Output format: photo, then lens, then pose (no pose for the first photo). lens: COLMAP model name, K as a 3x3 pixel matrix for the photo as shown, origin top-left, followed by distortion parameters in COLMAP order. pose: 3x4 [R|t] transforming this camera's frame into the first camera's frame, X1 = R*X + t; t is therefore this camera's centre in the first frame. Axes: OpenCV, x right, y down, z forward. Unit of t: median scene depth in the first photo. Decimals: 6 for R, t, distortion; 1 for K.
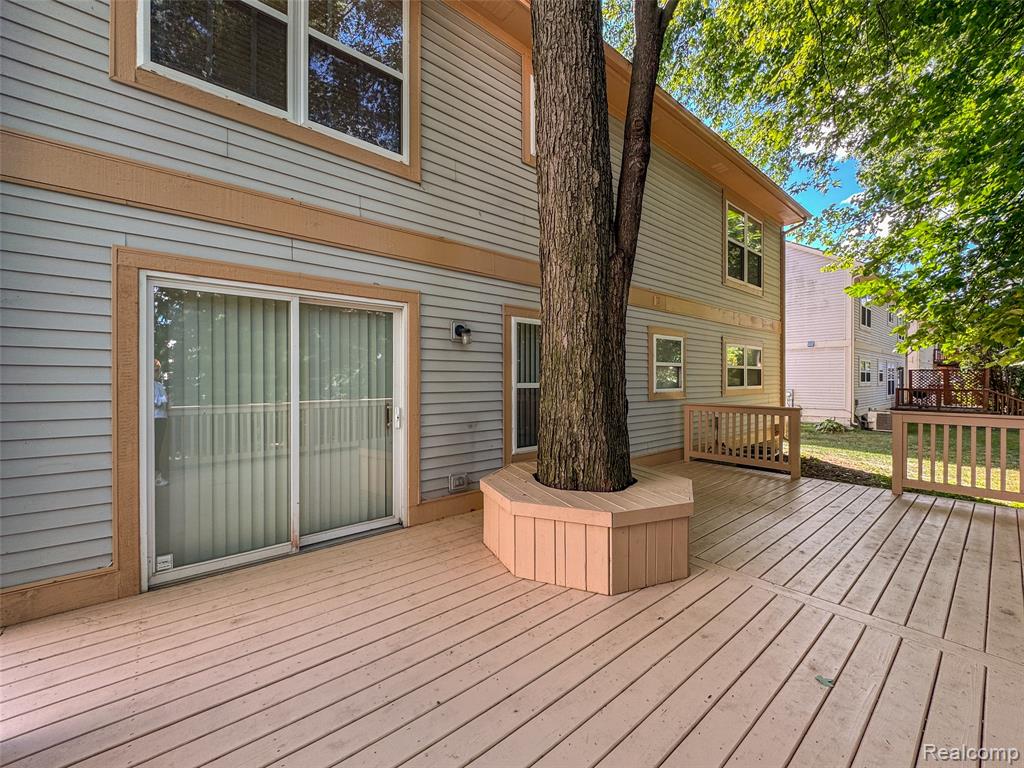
lens RADIAL K [[415.7, 0, 507.8], [0, 415.7, 382.2], [0, 0, 1]] dist [0.002091, -0.000779]
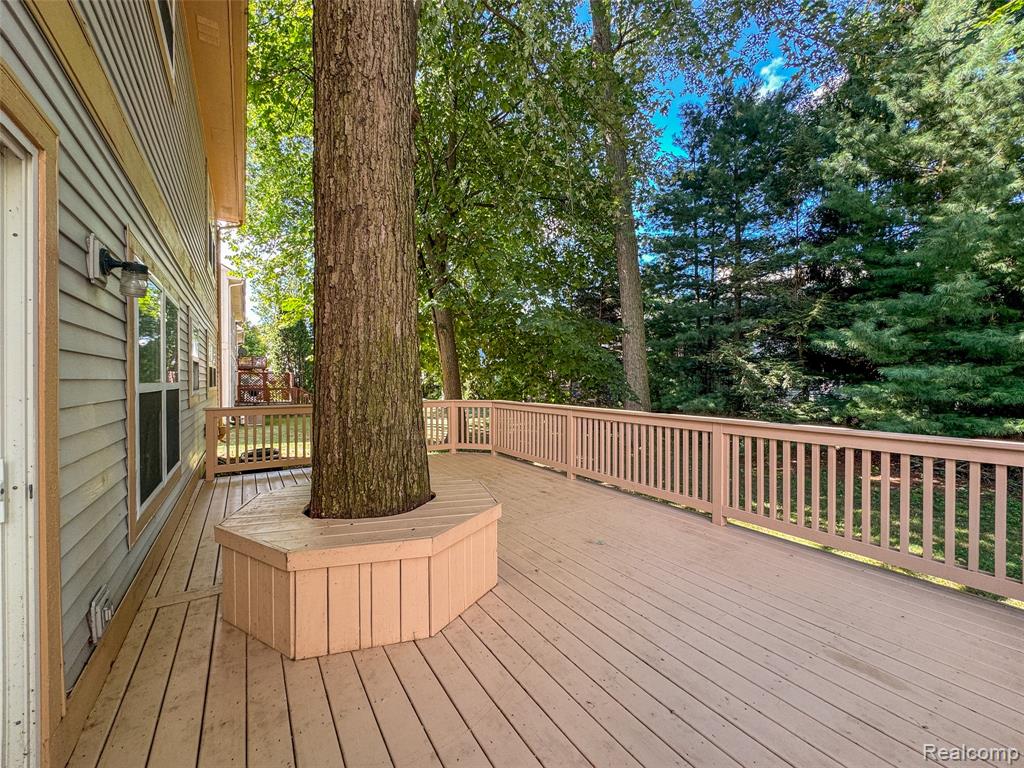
lens RADIAL K [[415.7, 0, 507.4], [0, 415.7, 382.8], [0, 0, 1]] dist [0.002091, -0.000779]
pose [[0.139925, -0.012646, 0.990081, -0.631336], [0.015080, 0.999830, 0.010640, 0.000176], [-0.990047, 0.013441, 0.140091, 0.673709]]
